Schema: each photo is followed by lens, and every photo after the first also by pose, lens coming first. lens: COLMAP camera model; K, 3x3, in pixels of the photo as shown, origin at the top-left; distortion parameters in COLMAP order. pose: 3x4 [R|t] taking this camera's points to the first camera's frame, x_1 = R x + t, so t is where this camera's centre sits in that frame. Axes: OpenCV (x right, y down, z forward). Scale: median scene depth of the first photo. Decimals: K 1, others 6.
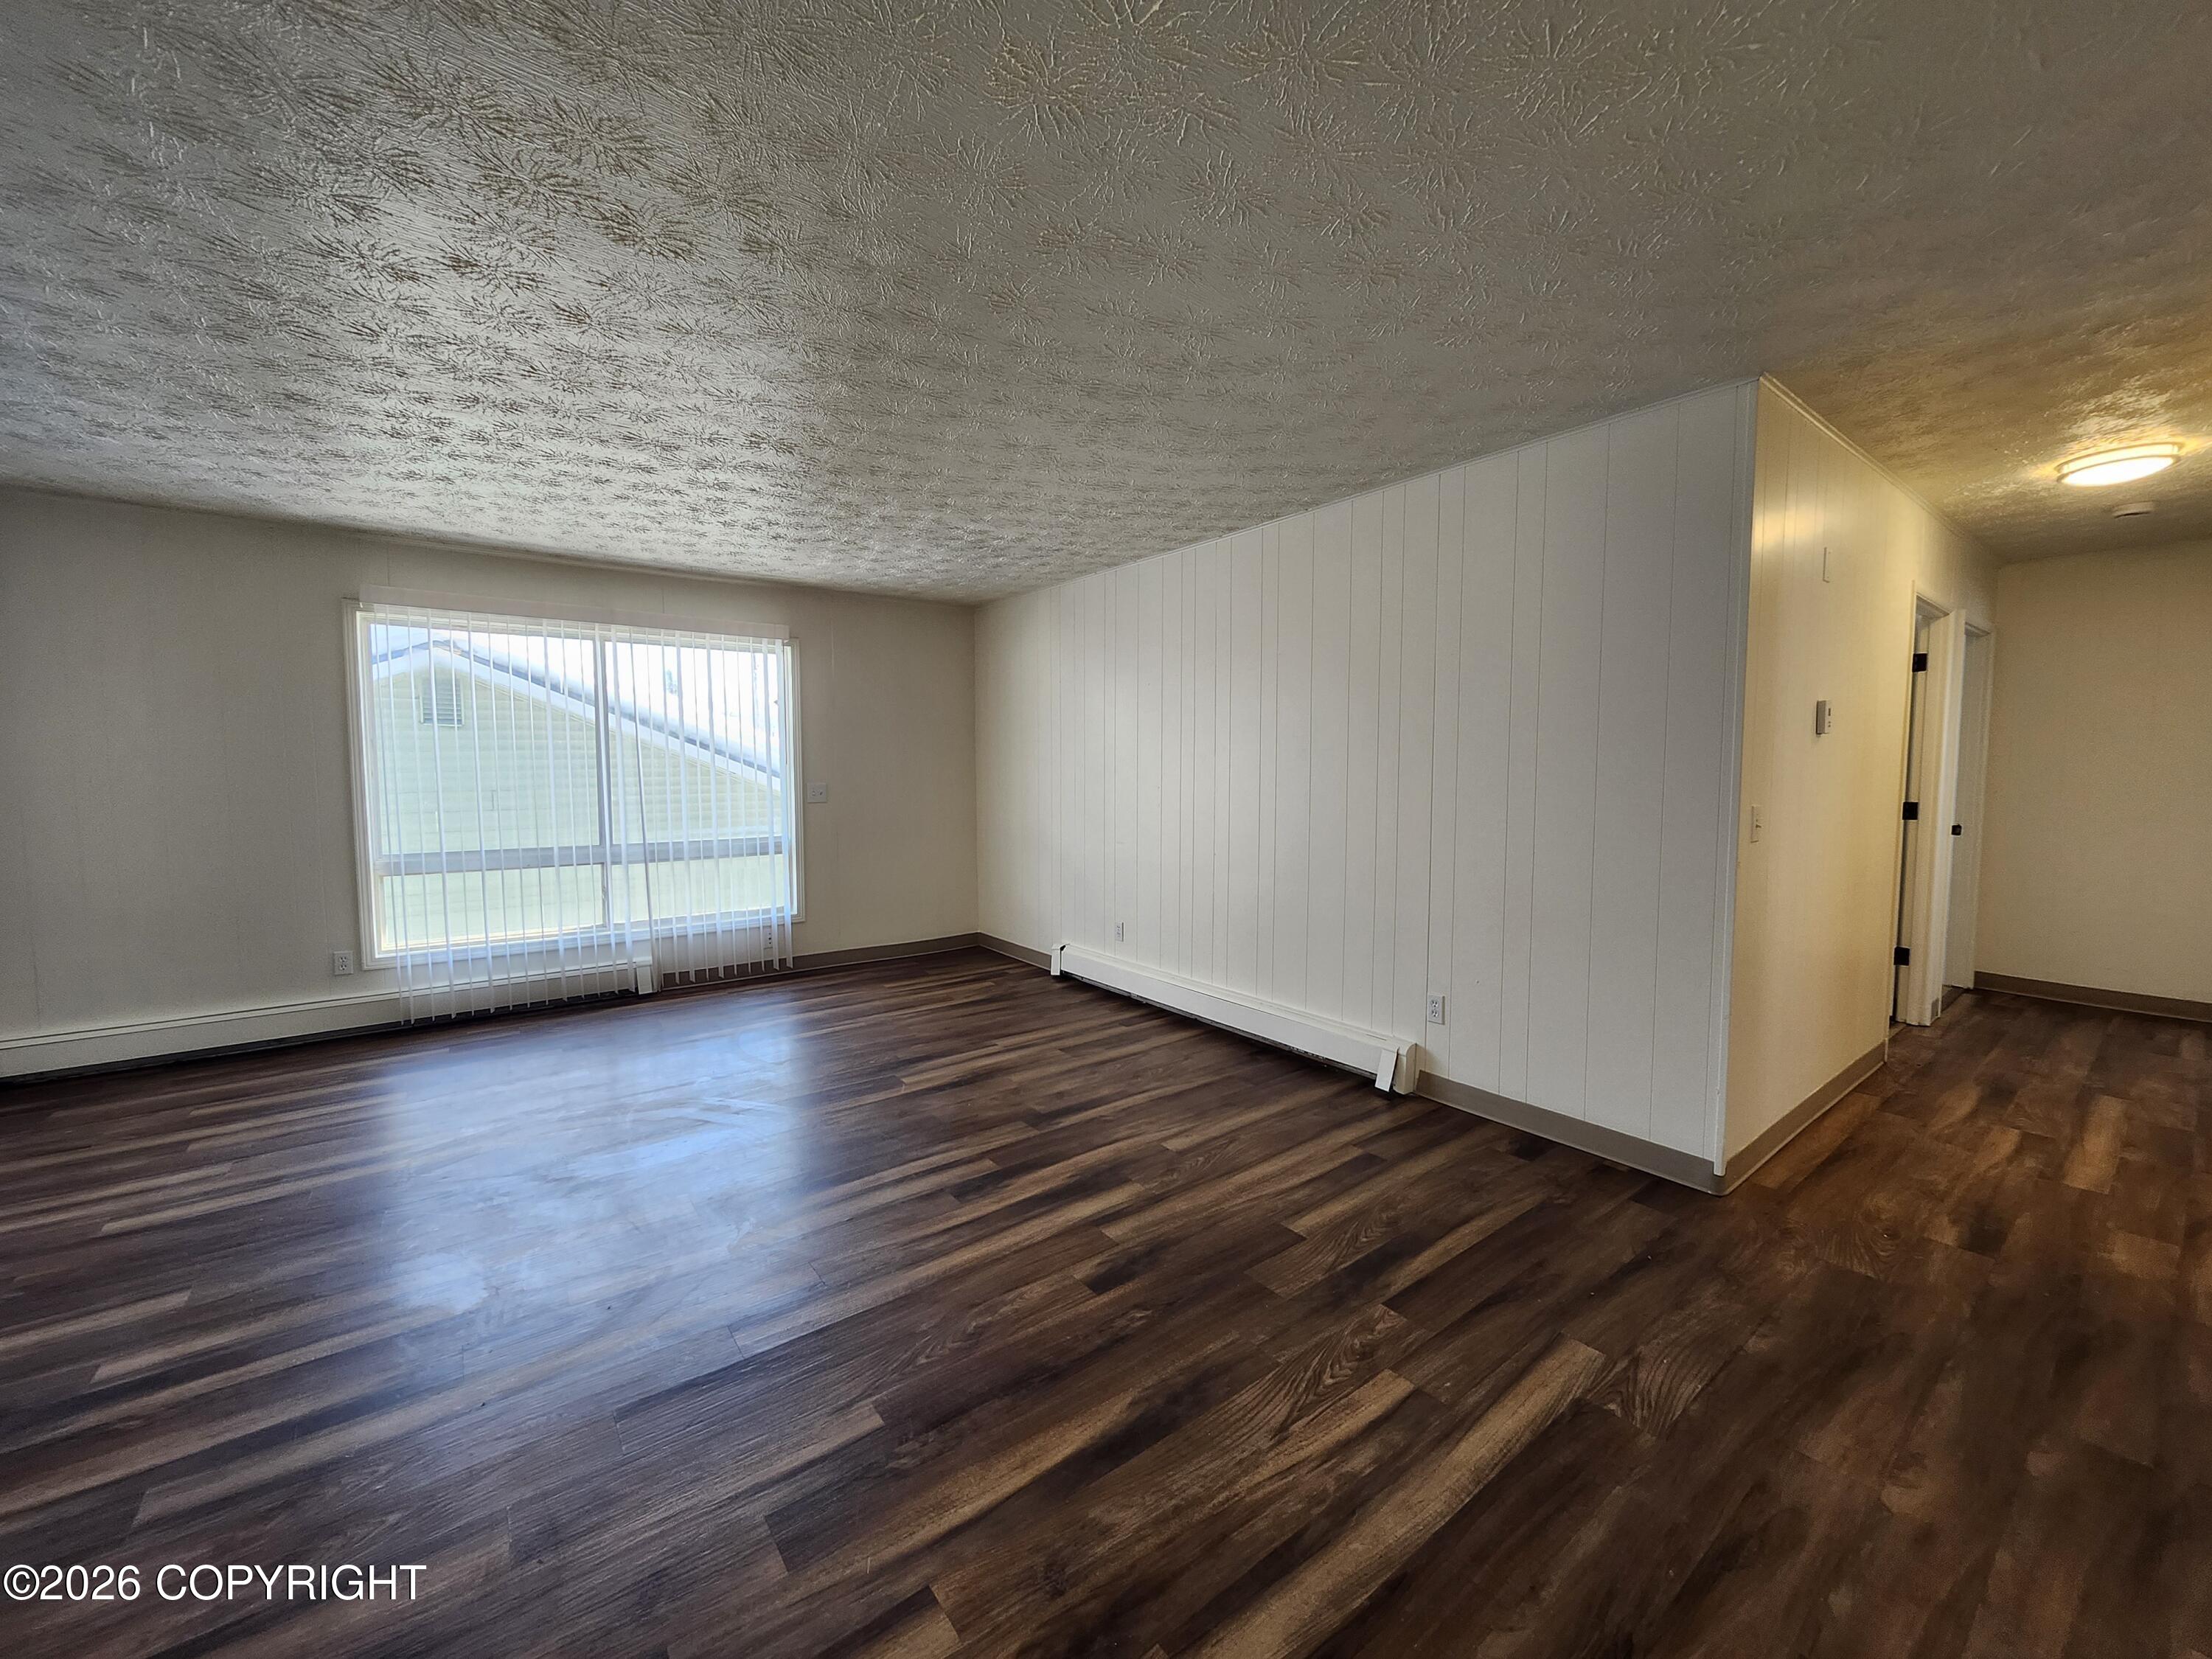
lens RADIAL K [[872.8, 0, 1114.0], [0, 872.8, 829.7], [0, 0, 1]] dist [0.016729, -0.000360]
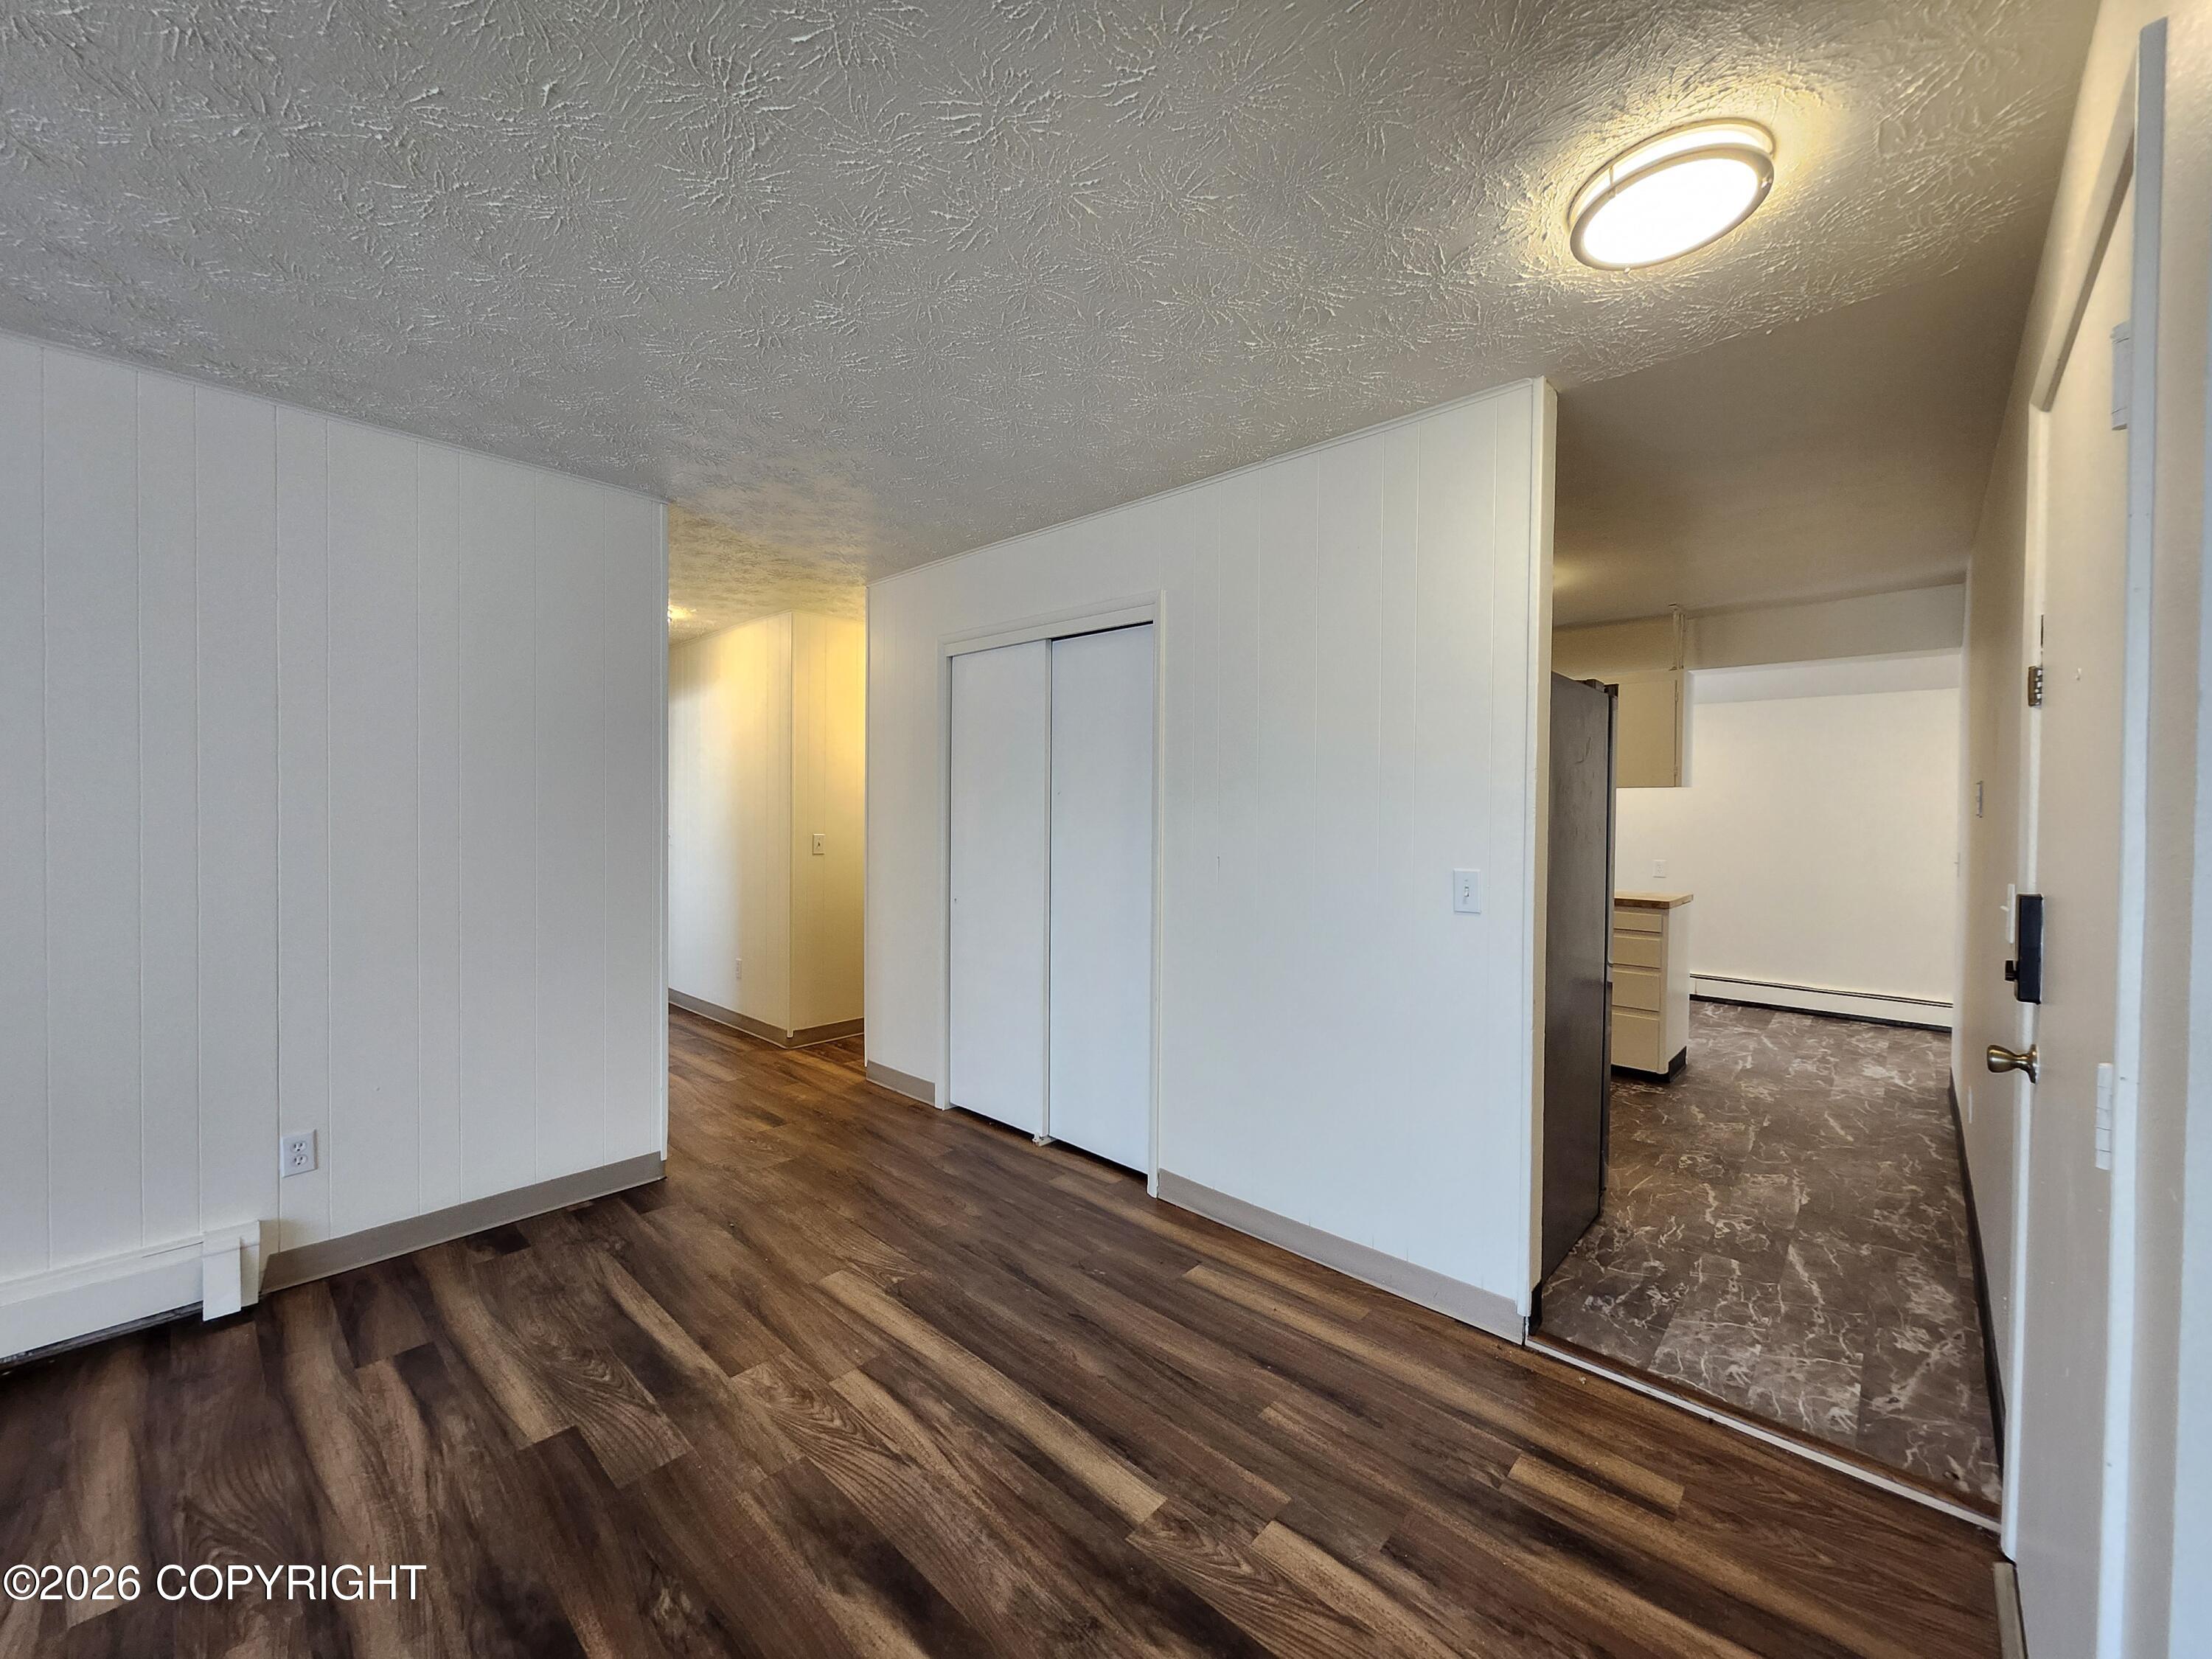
lens RADIAL K [[872.8, 0, 1101.6], [0, 872.8, 835.9], [0, 0, 1]] dist [0.016729, -0.000360]
pose [[-0.162134, -0.021728, 0.986530, -0.783259], [0.066504, 0.997244, 0.032894, -0.057103], [-0.984525, 0.070942, -0.160242, 0.811910]]
